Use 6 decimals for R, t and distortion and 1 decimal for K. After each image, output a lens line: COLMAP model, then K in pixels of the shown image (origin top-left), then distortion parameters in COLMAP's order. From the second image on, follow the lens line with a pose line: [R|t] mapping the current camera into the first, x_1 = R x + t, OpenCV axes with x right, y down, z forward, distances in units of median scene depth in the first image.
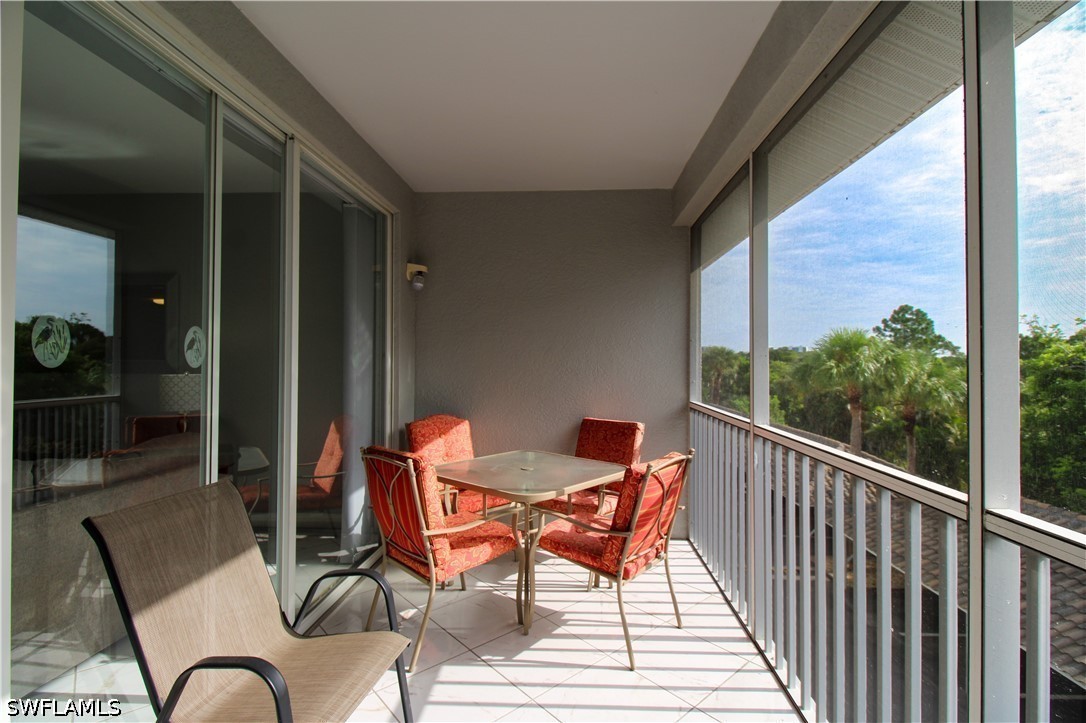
lens RADIAL K [[495.5, 0, 537.5], [0, 495.5, 343.9], [0, 0, 1]] dist [0.016897, -0.013513]
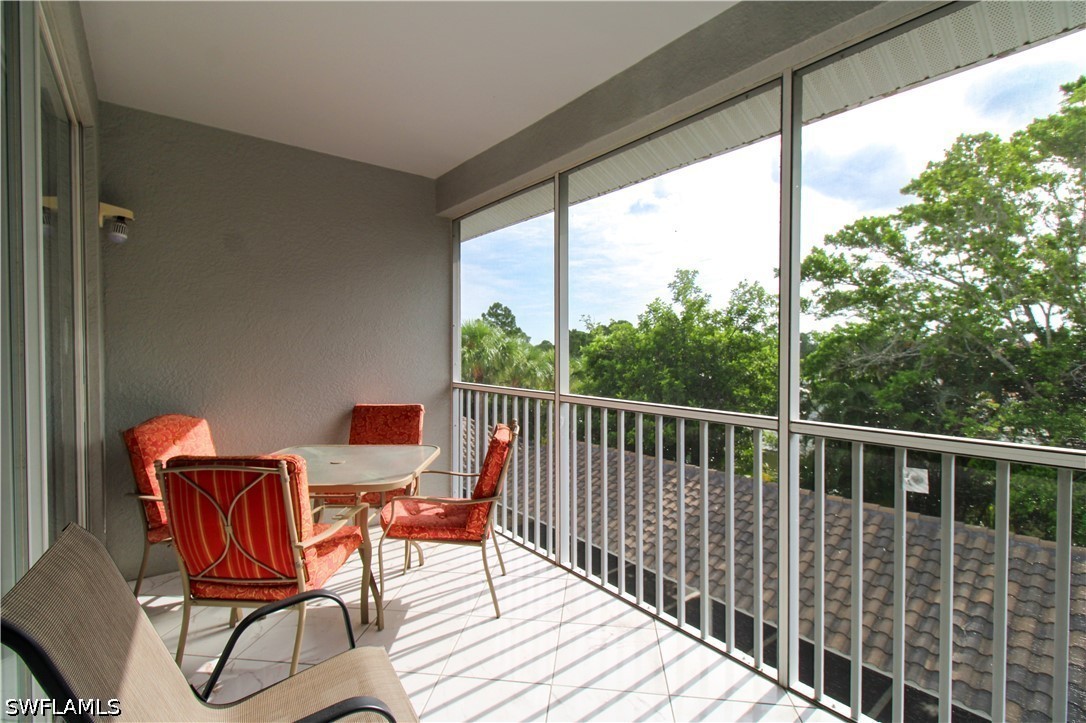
lens RADIAL K [[498.4, 0, 540.4], [0, 498.4, 346.5], [0, 0, 1]] dist [0.020518, -0.014021]
pose [[0.749672, 0.001342, 0.661809, -0.292160], [-0.022053, 0.999493, 0.022954, 0.010339], [-0.661442, -0.031803, 0.749321, 0.067633]]
